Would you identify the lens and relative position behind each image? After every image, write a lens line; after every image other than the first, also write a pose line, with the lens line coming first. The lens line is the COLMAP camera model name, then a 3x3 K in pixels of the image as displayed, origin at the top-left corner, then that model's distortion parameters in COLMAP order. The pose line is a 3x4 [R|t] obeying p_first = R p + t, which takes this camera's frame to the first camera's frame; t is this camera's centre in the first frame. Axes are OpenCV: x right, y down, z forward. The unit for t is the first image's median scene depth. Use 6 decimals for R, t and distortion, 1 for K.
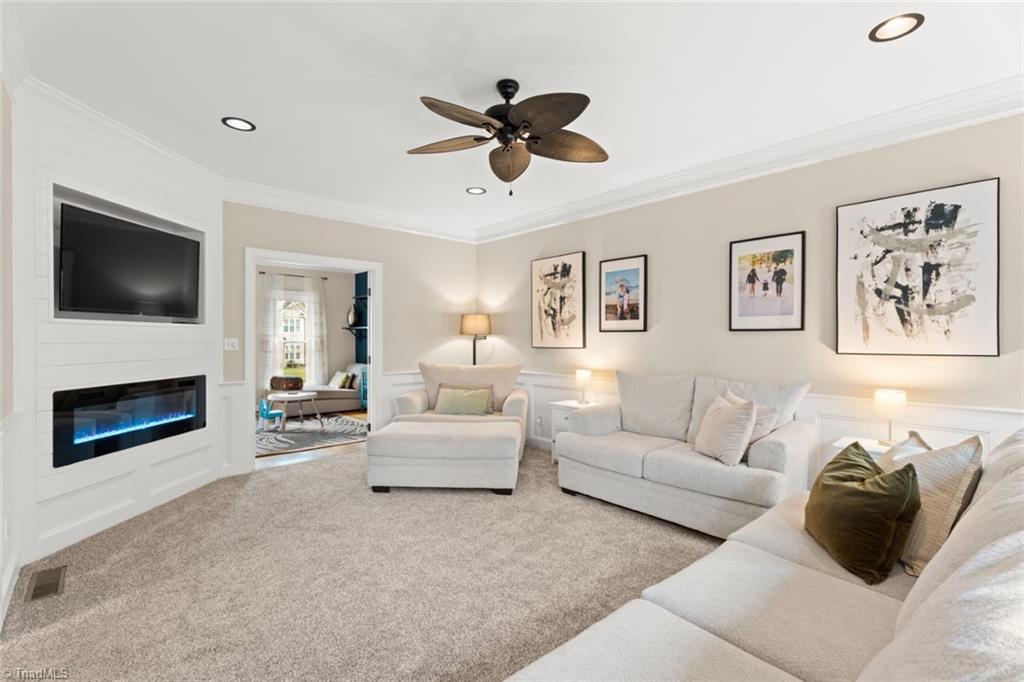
lens RADIAL K [[458.4, 0, 510.2], [0, 458.4, 344.7], [0, 0, 1]] dist [-0.005342, -0.000539]
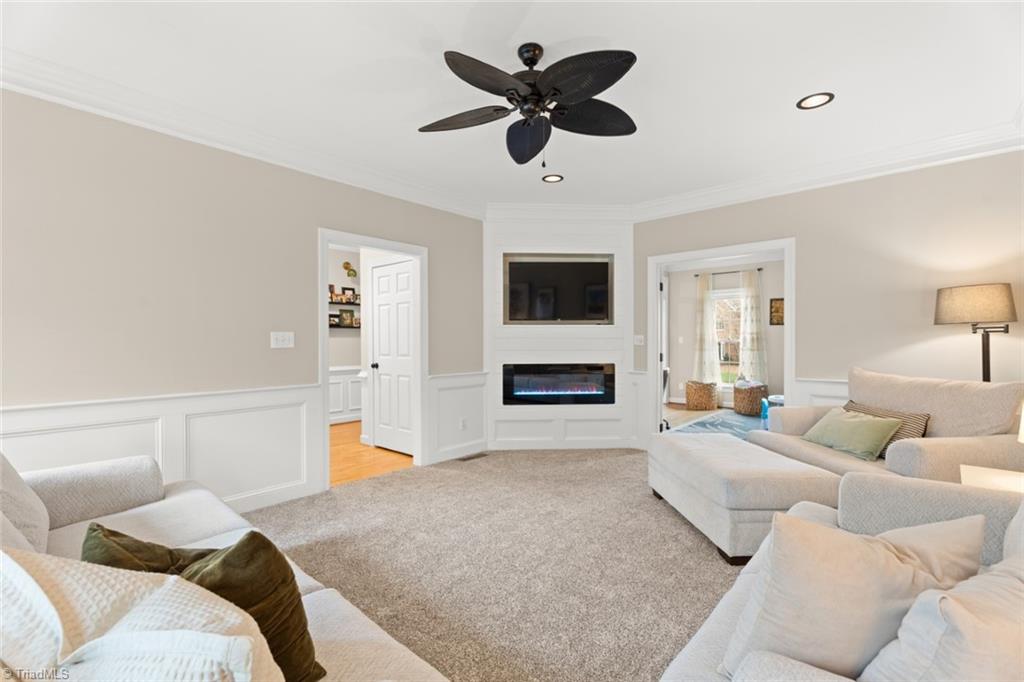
lens RADIAL K [[458.4, 0, 510.2], [0, 458.4, 344.7], [0, 0, 1]] dist [-0.005342, -0.000539]
pose [[0.097142, 0.012410, -0.995193, 0.621704], [-0.010495, 0.999879, 0.011444, 0.001016], [0.995215, 0.009333, 0.097260, 0.598664]]
